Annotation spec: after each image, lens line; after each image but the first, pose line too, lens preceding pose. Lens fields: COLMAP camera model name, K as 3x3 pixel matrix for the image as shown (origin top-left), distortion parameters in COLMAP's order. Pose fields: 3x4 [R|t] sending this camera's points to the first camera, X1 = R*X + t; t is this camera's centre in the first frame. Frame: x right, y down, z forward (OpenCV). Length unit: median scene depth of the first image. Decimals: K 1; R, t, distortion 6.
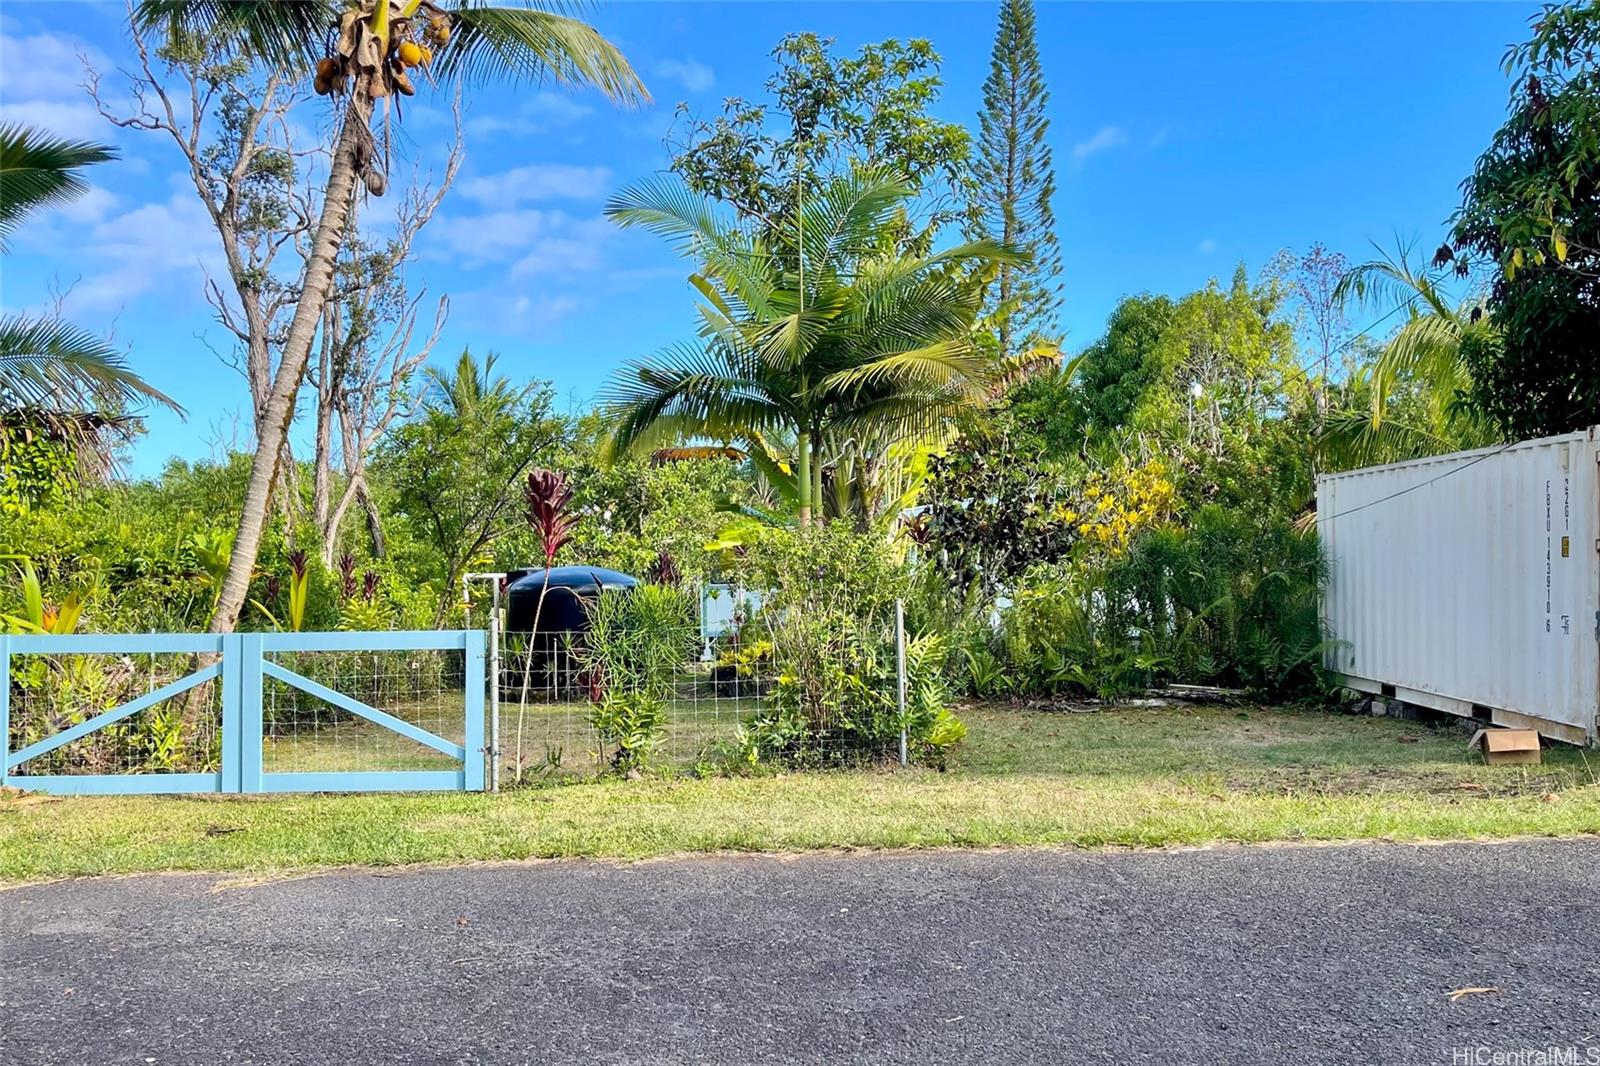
lens RADIAL K [[1233.4, 0, 797.4], [0, 1233.4, 527.6], [0, 0, 1]] dist [0.006331, 0.002449]
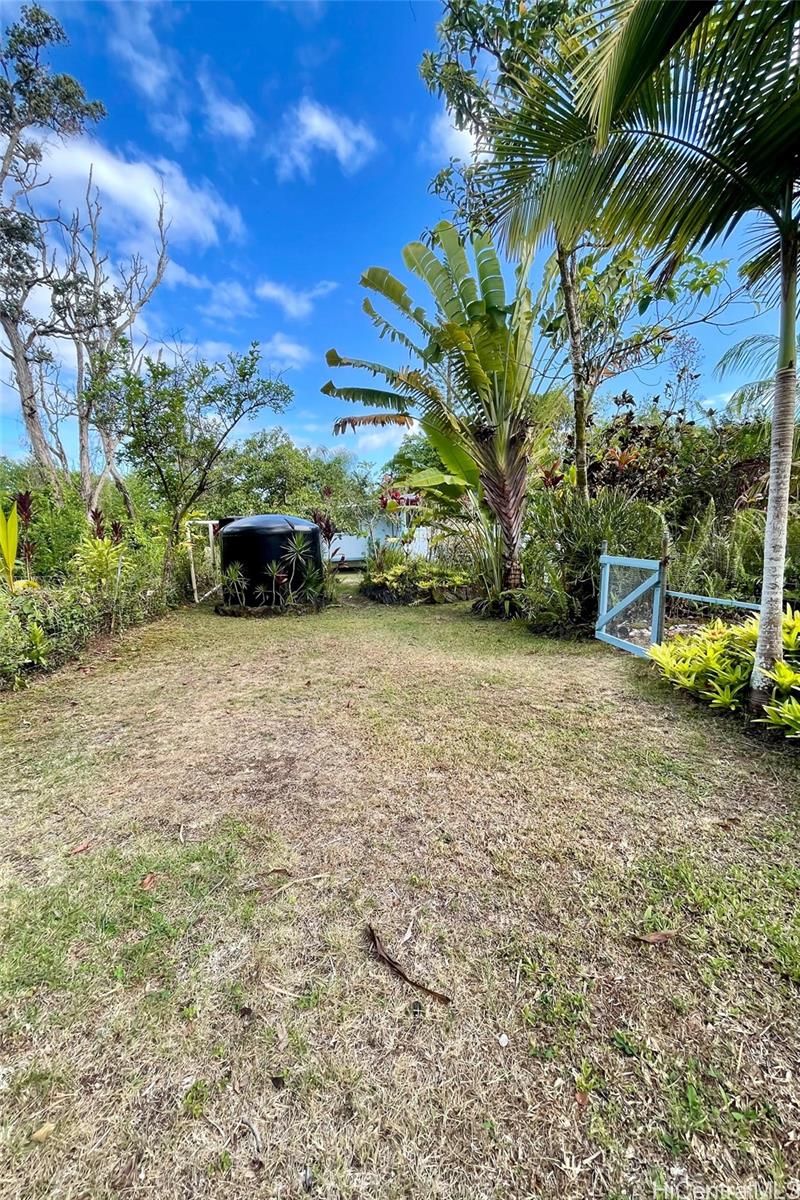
lens RADIAL K [[501.3, 0, 409.5], [0, 501.3, 580.4], [0, 0, 1]] dist [0.001244, 0.000300]
pose [[0.987645, -0.026159, 0.154510, -0.123061], [0.005825, 0.991416, 0.130618, 0.034462], [-0.156600, -0.128105, 0.979319, 0.443005]]
